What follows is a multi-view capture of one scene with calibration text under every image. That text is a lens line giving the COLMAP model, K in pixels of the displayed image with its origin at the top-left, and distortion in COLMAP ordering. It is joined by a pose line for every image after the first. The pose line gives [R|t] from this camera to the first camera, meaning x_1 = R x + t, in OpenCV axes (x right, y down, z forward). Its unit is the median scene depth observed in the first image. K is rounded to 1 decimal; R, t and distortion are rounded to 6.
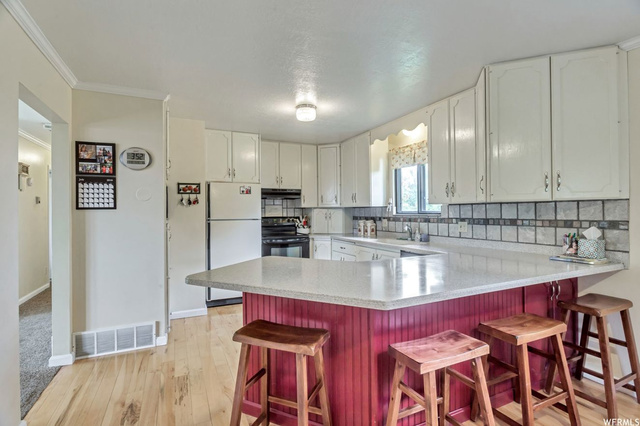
lens RADIAL K [[308.1, 0, 314.1], [0, 308.1, 211.4], [0, 0, 1]] dist [-0.001366, -0.000047]
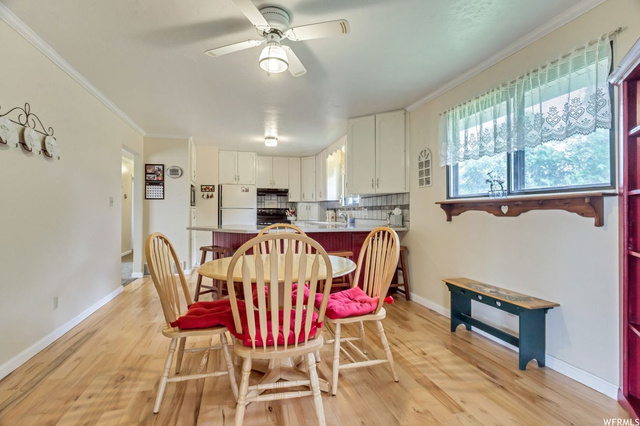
lens RADIAL K [[308.1, 0, 314.1], [0, 308.1, 211.4], [0, 0, 1]] dist [-0.001366, -0.000047]
pose [[0.984840, 0.009033, -0.173229, 0.548661], [-0.009468, 0.999954, -0.001682, 0.057287], [0.173206, 0.003297, 0.984880, -0.648549]]
